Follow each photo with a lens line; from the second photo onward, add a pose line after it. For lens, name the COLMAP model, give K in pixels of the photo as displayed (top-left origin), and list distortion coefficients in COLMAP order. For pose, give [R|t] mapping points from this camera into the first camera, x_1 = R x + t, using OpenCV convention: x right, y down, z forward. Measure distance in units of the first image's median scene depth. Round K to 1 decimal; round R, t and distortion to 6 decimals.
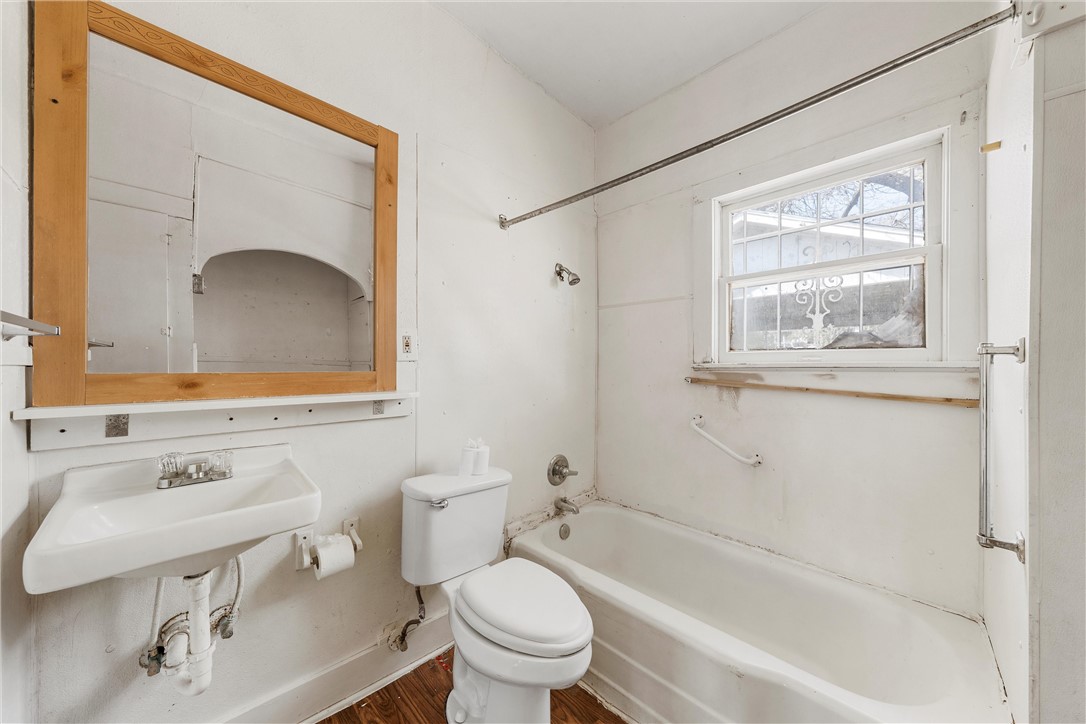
lens RADIAL K [[366.2, 0, 548.2], [0, 366.2, 365.7], [0, 0, 1]] dist [0.000237, -0.000038]
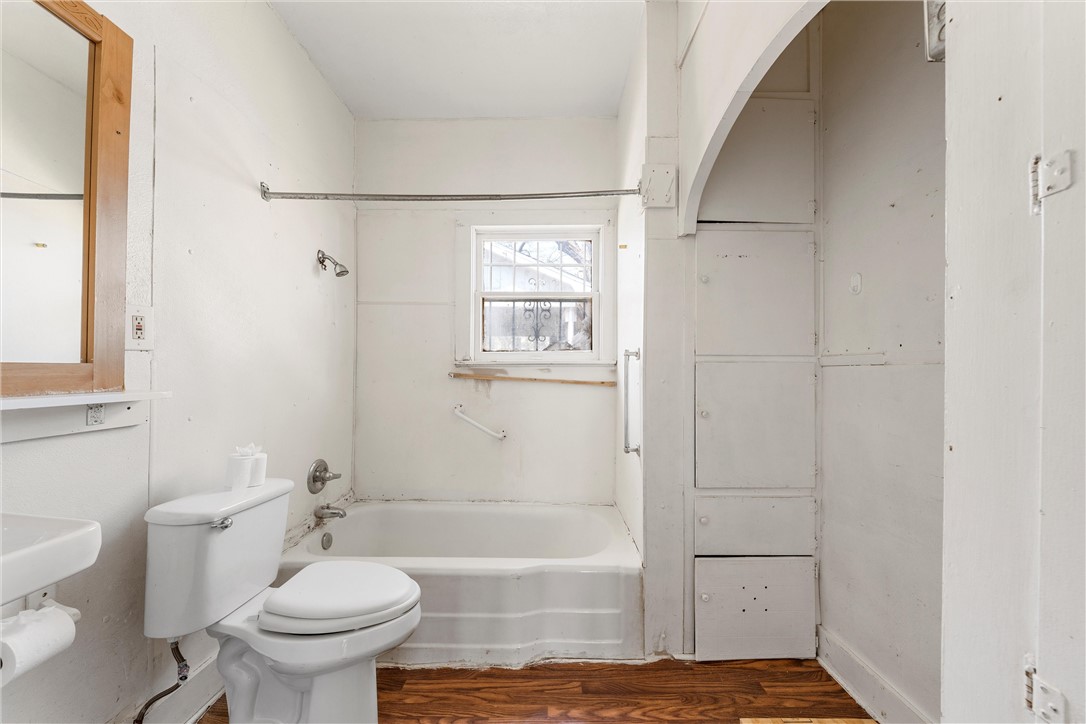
lens RADIAL K [[366.2, 0, 548.2], [0, 366.2, 365.7], [0, 0, 1]] dist [0.000237, -0.000038]
pose [[0.731586, 0.003339, 0.681741, -0.219335], [-0.001220, 0.999993, -0.003589, 0.015483], [-0.681748, 0.001795, 0.731585, -0.072679]]
